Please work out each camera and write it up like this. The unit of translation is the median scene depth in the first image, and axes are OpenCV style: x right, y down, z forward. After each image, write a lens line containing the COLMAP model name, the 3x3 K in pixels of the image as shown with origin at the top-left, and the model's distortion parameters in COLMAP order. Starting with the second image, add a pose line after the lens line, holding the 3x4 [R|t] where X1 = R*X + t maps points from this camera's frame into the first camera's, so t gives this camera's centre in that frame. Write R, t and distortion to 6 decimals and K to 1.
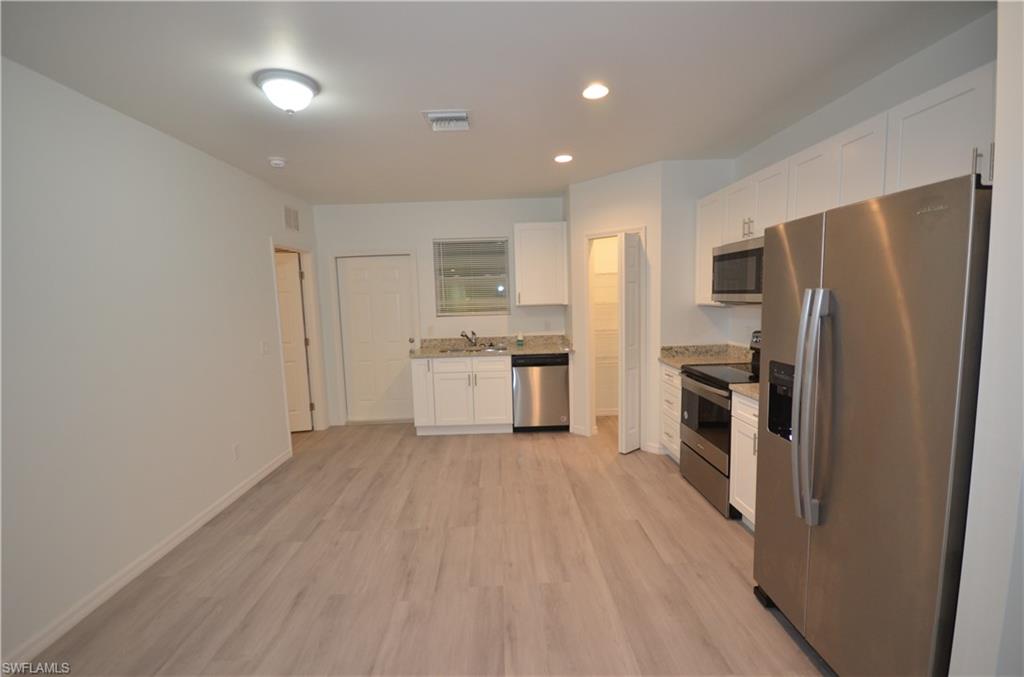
lens RADIAL K [[447.7, 0, 504.5], [0, 447.7, 346.7], [0, 0, 1]] dist [0.000665, -0.006065]
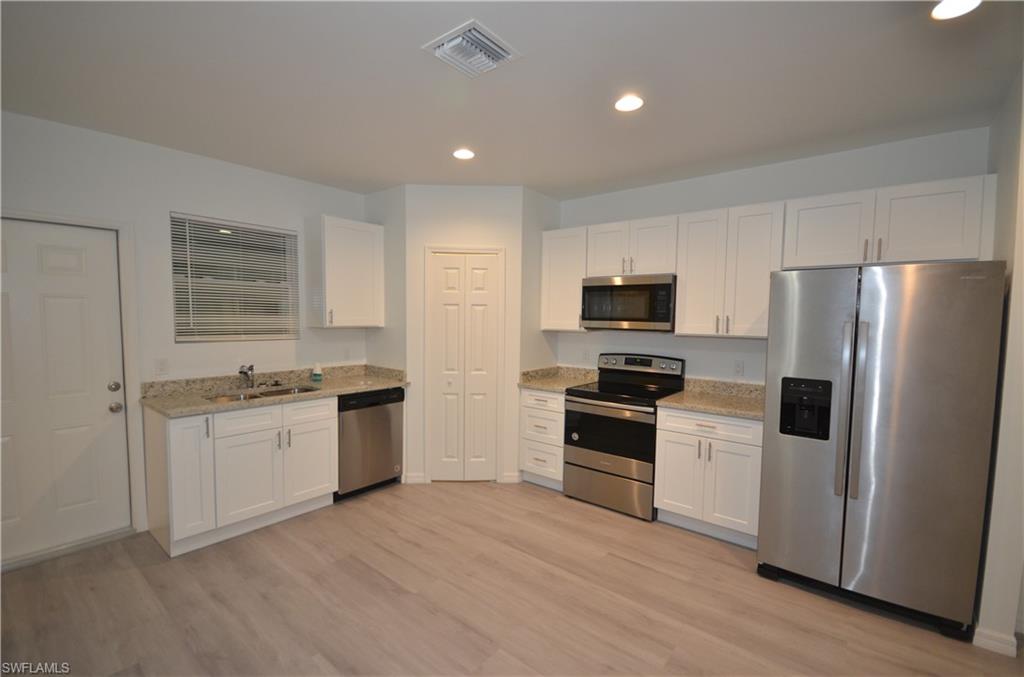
lens RADIAL K [[447.7, 0, 504.5], [0, 447.7, 346.7], [0, 0, 1]] dist [0.000665, -0.006065]
pose [[0.647344, -0.013590, 0.762077, -0.359300], [0.053806, 0.998161, -0.027906, -0.025106], [-0.760297, 0.059069, 0.646885, 0.325920]]
